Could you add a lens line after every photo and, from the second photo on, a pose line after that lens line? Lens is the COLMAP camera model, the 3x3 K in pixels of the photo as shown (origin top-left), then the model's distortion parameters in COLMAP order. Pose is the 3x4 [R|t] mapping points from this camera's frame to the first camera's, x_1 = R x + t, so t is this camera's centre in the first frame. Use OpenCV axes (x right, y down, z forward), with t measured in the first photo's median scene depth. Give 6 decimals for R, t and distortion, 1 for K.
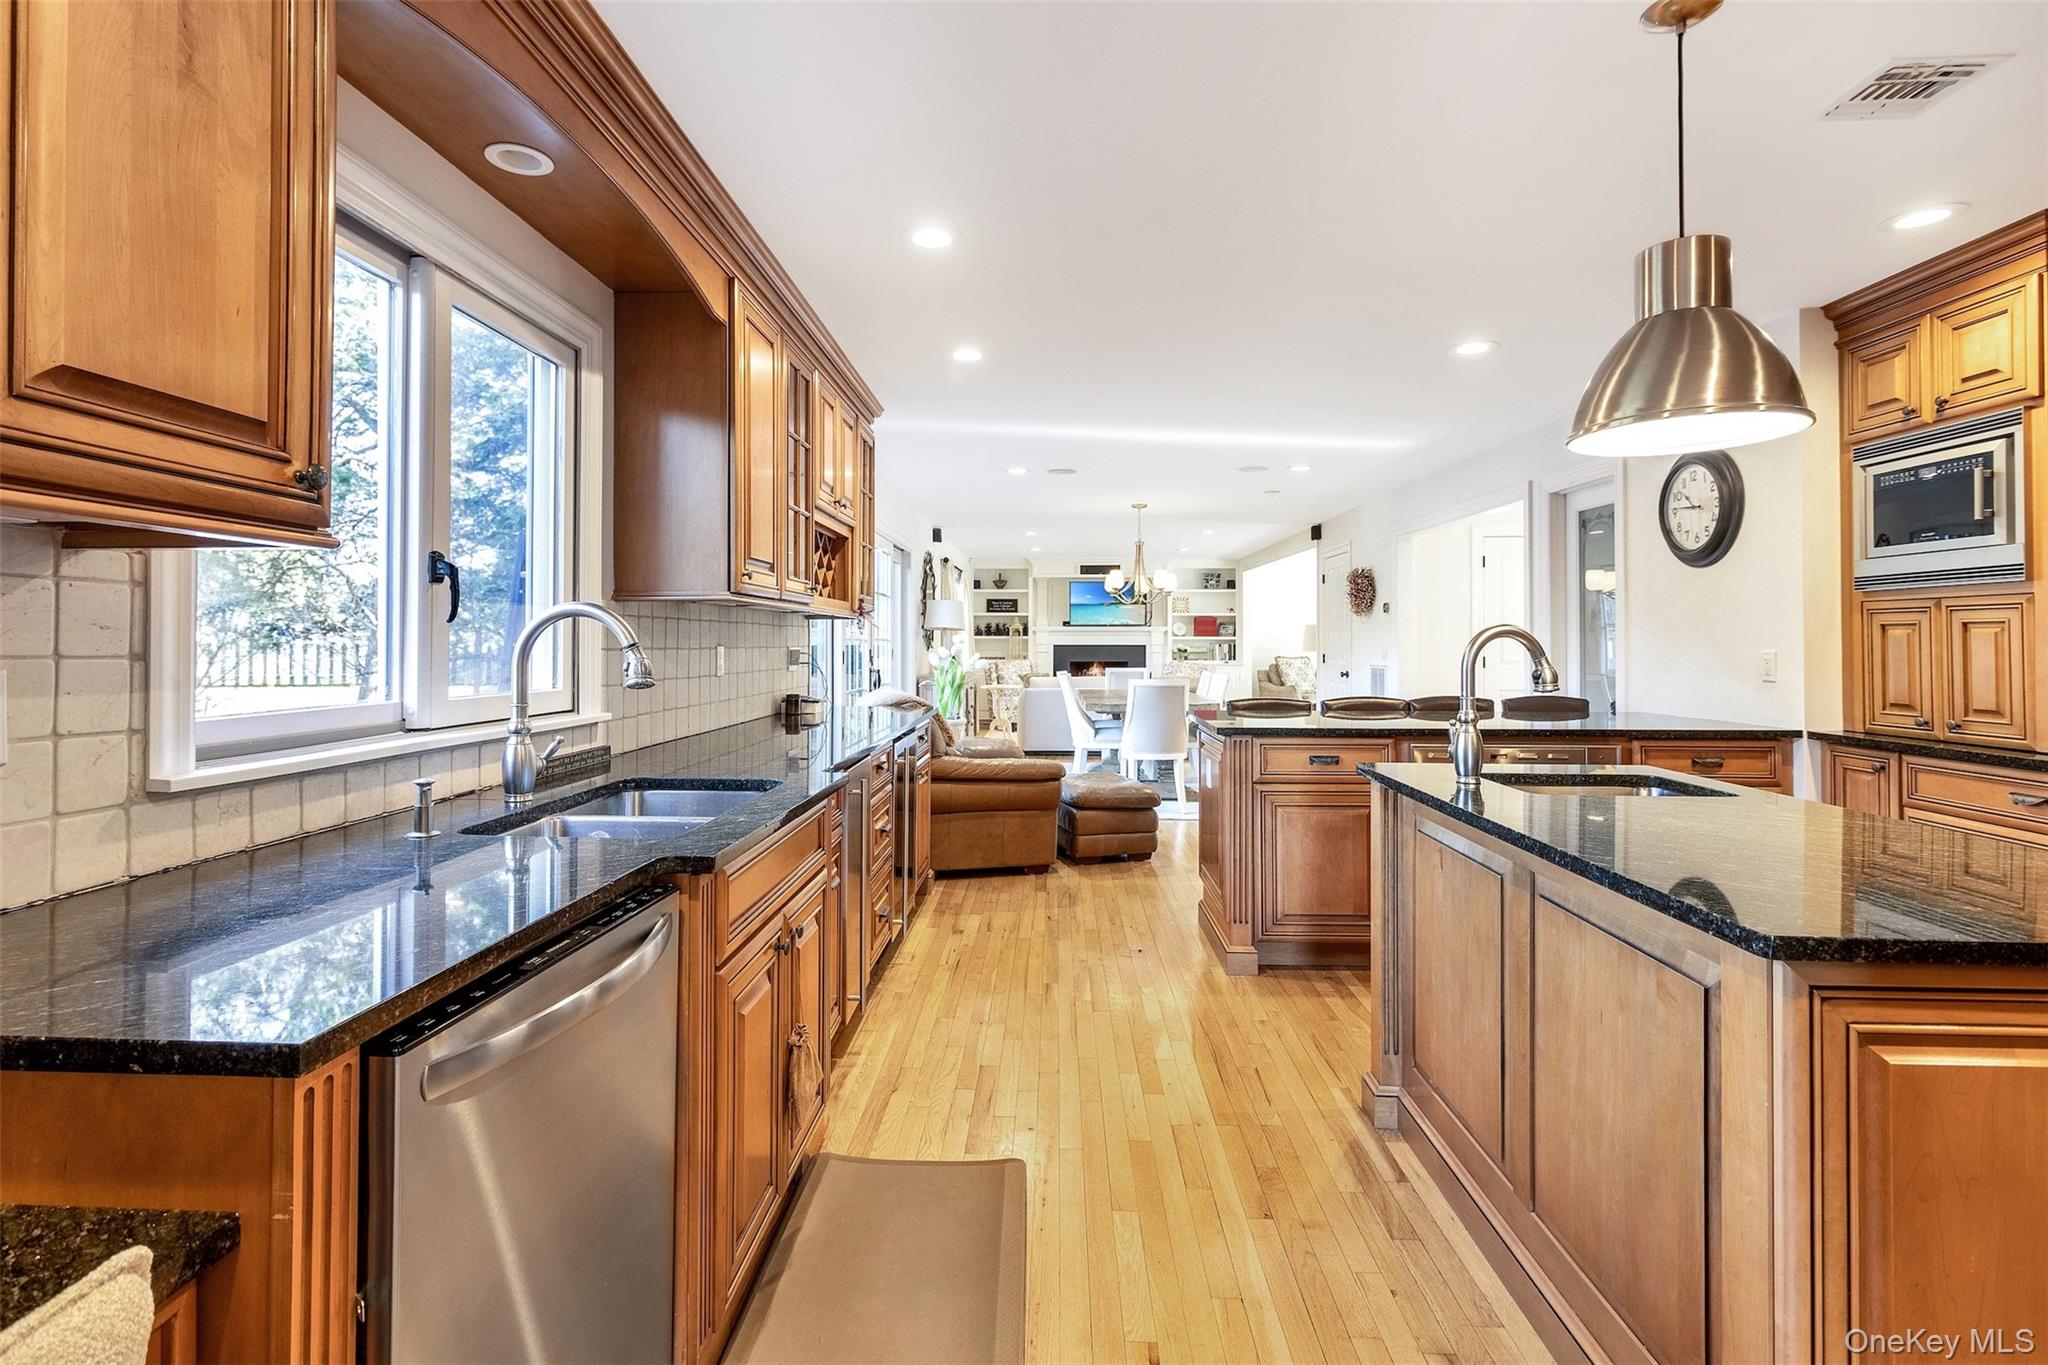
lens RADIAL K [[958.9, 0, 1004.9], [0, 958.9, 641.7], [0, 0, 1]] dist [0.000562, 0.000244]
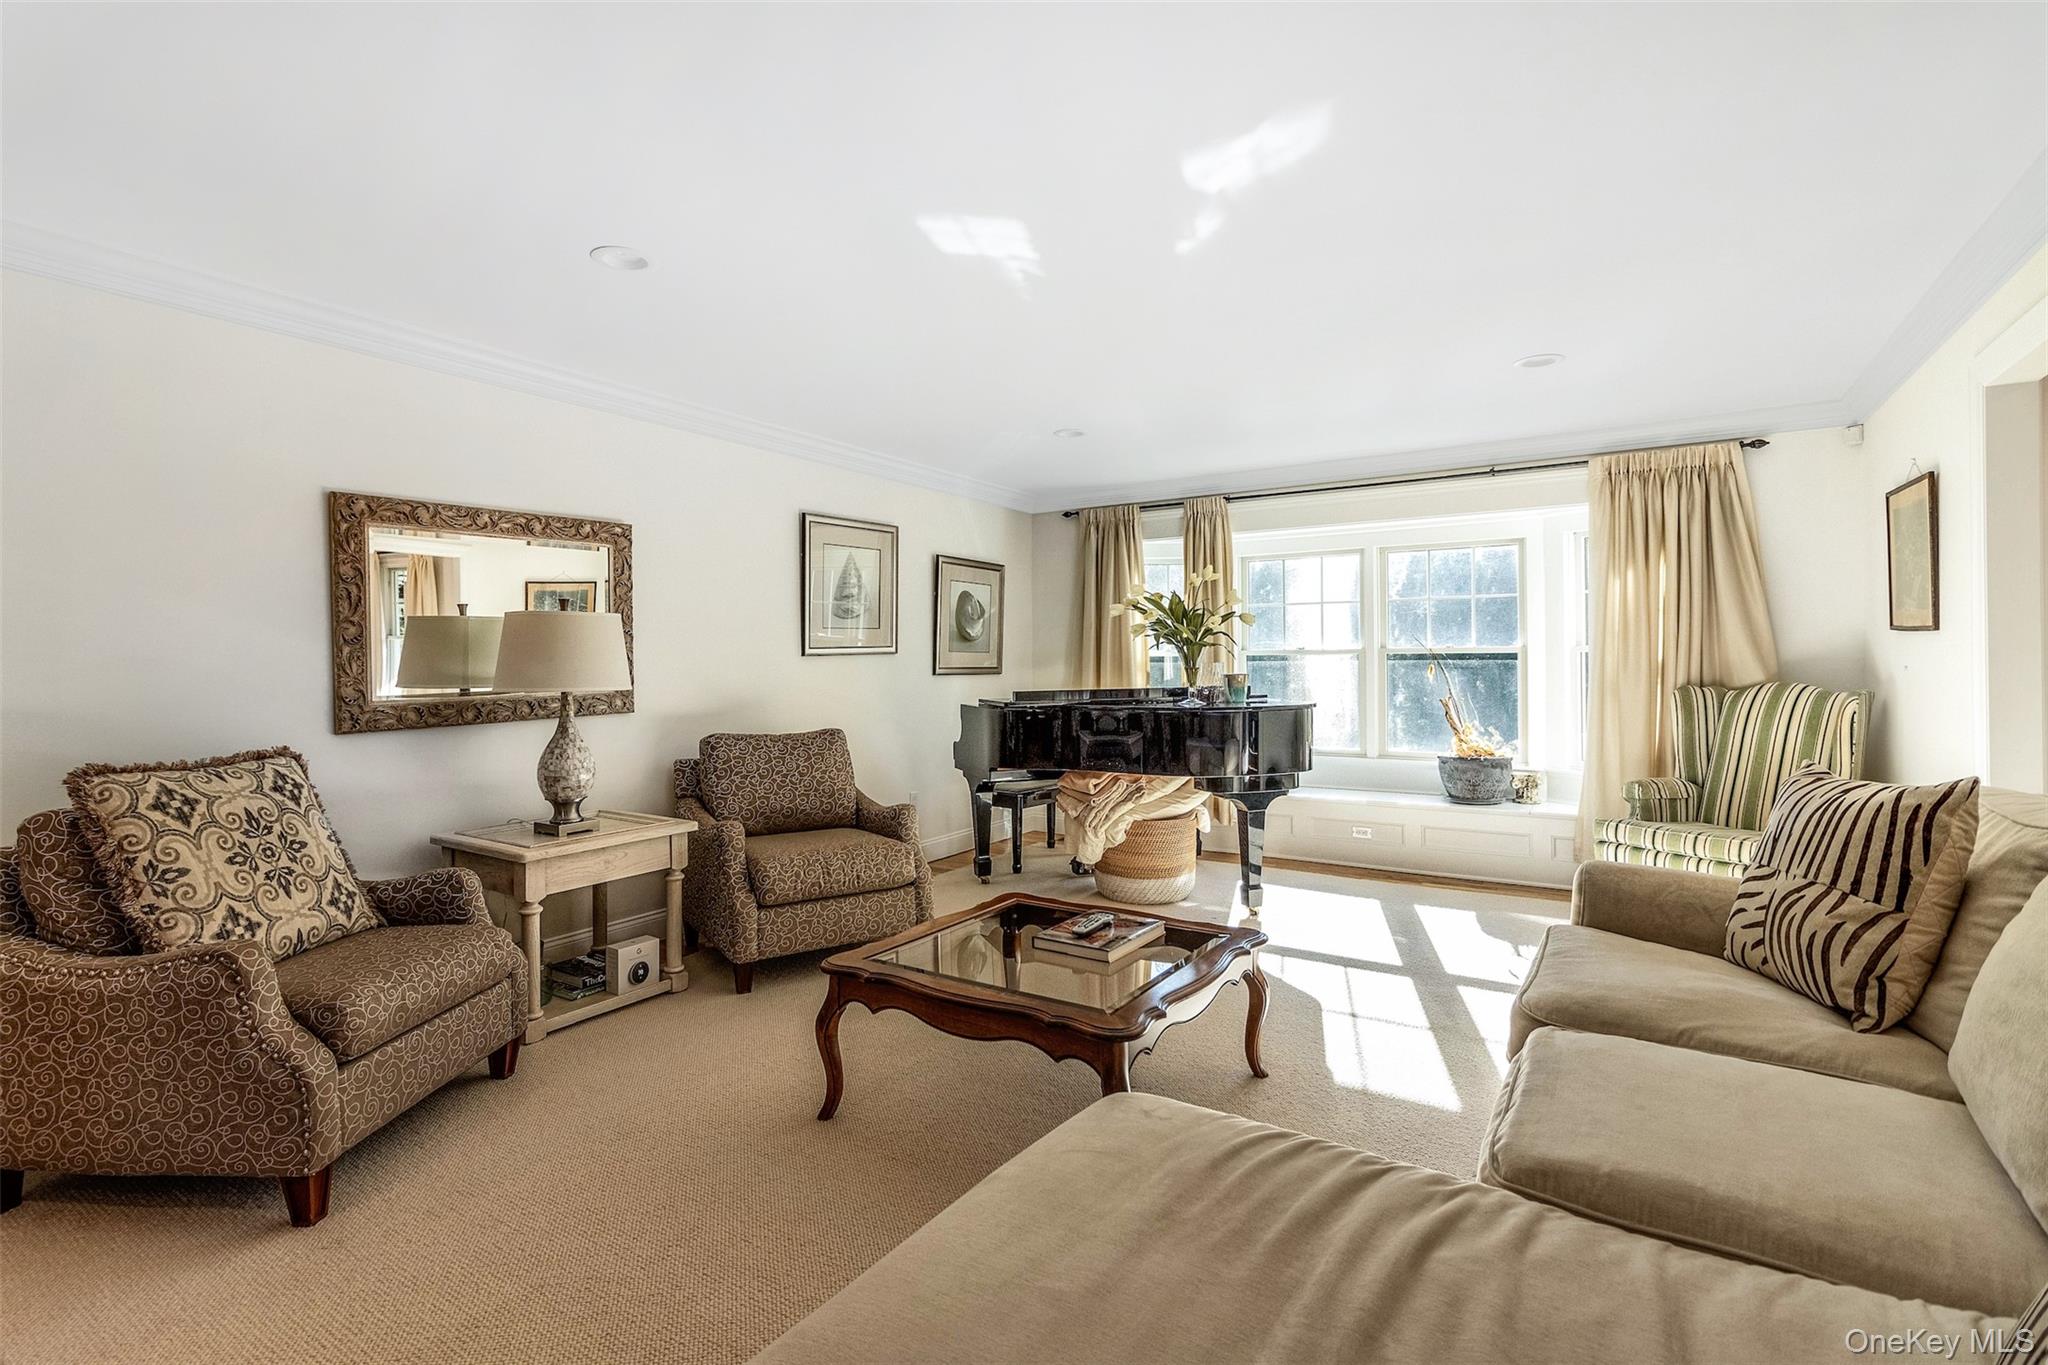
lens RADIAL K [[945.5, 0, 1021.3], [0, 945.5, 661.4], [0, 0, 1]] dist [0.002353, -0.000025]
pose [[0.487035, -0.001690, 0.873381, 0.547977], [0.007198, 0.999972, -0.002079, -0.003632], [-0.873353, 0.007299, 0.487033, 1.942051]]
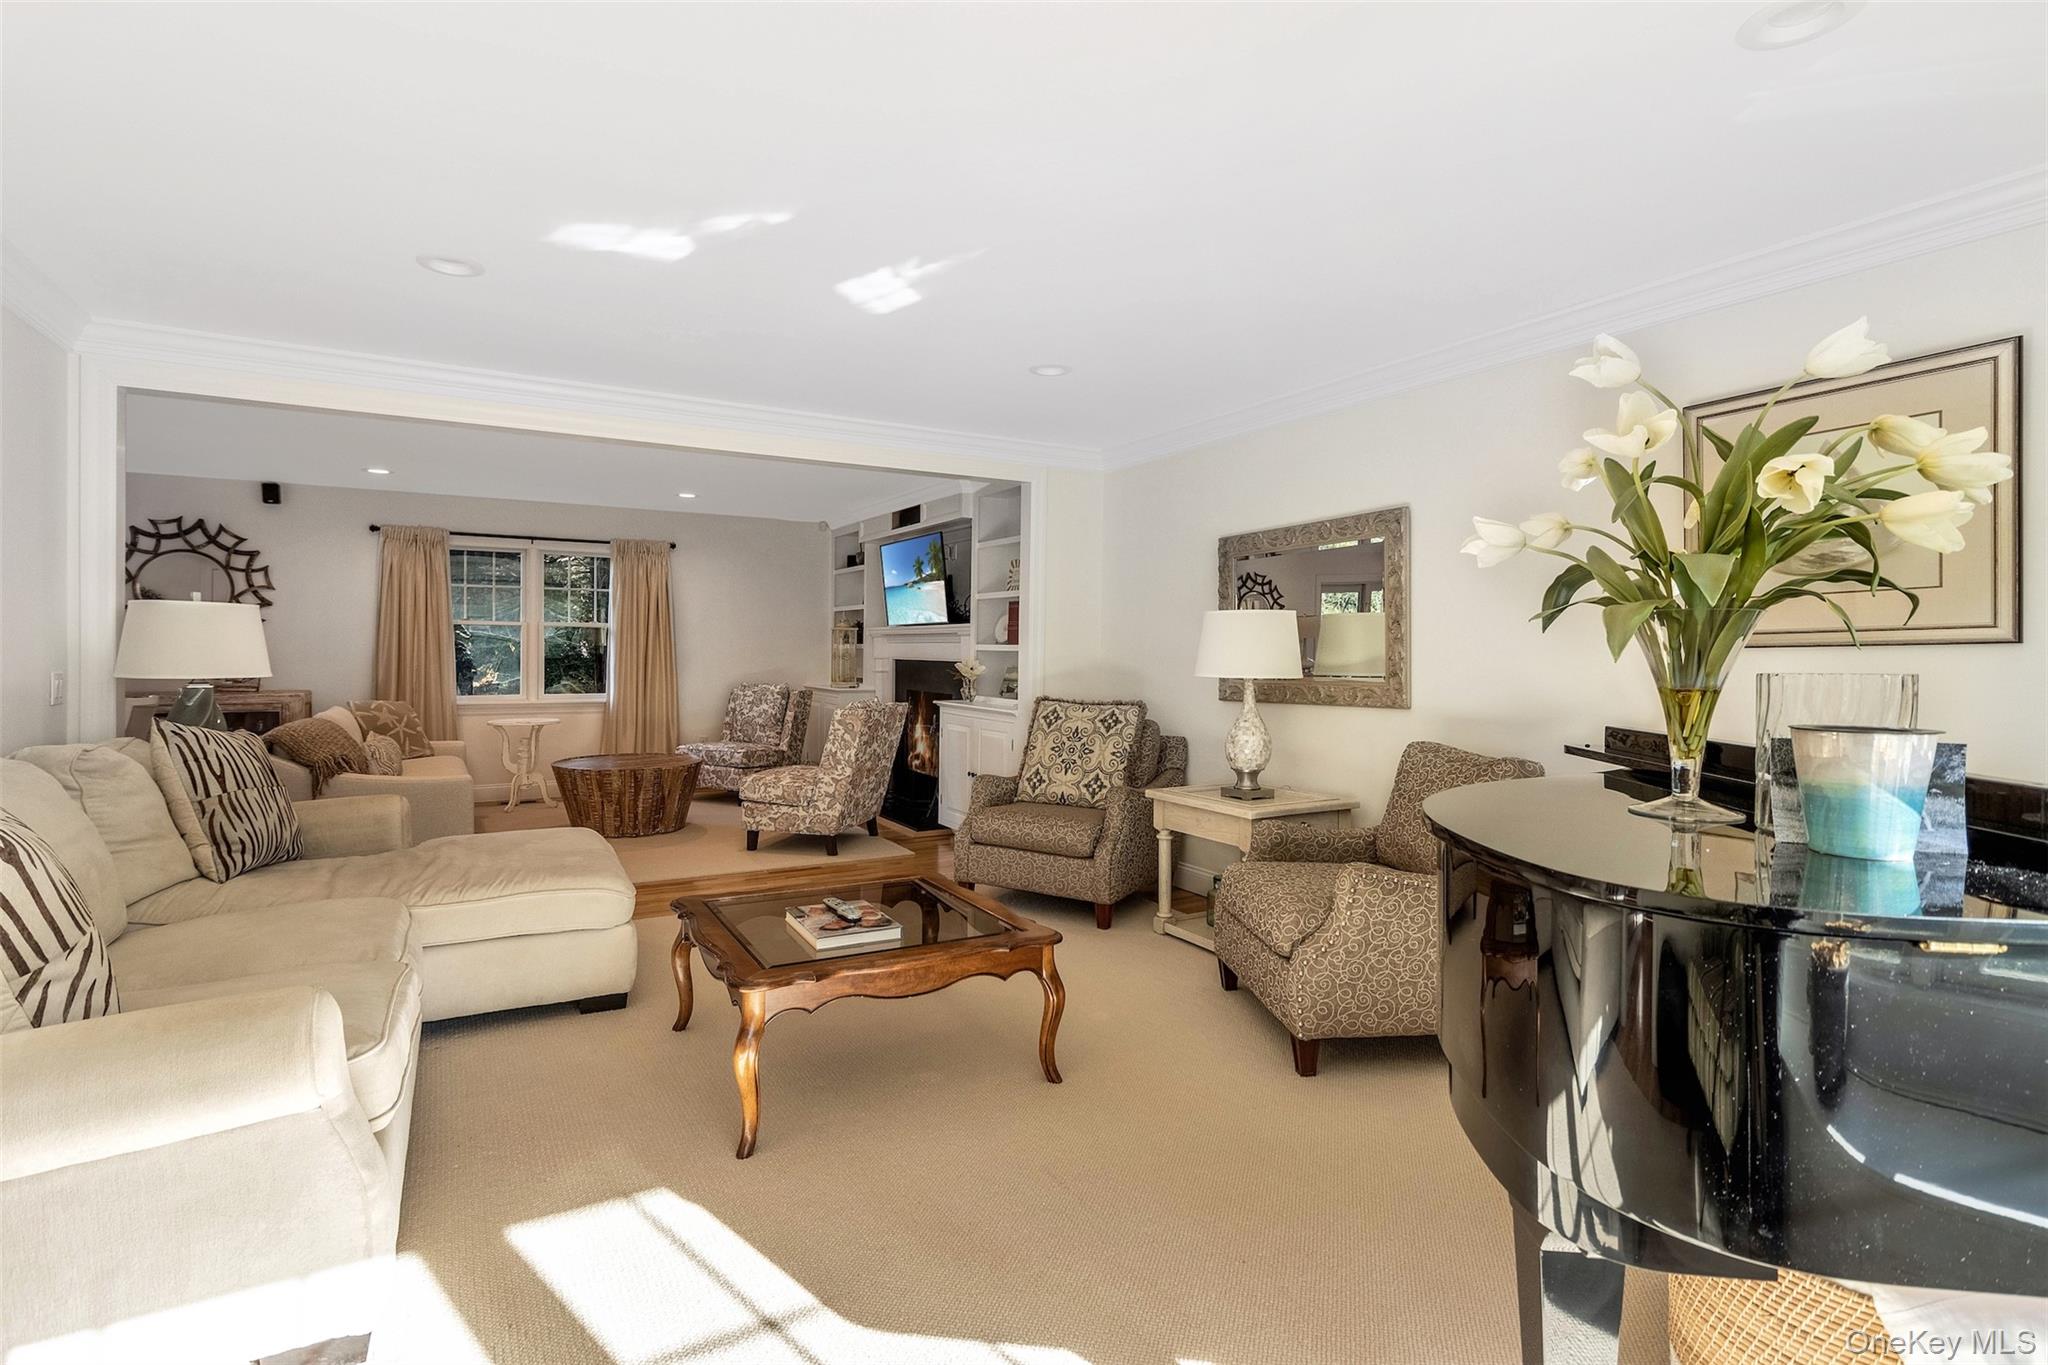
lens RADIAL K [[989.9, 0, 1014.2], [0, 989.9, 660.9], [0, 0, 1]] dist [0.002195, 0.000465]
pose [[0.543361, 0.013789, -0.839386, 1.504957], [-0.011801, 0.999892, 0.008786, -0.005294], [0.839416, 0.005131, 0.543465, 1.938418]]
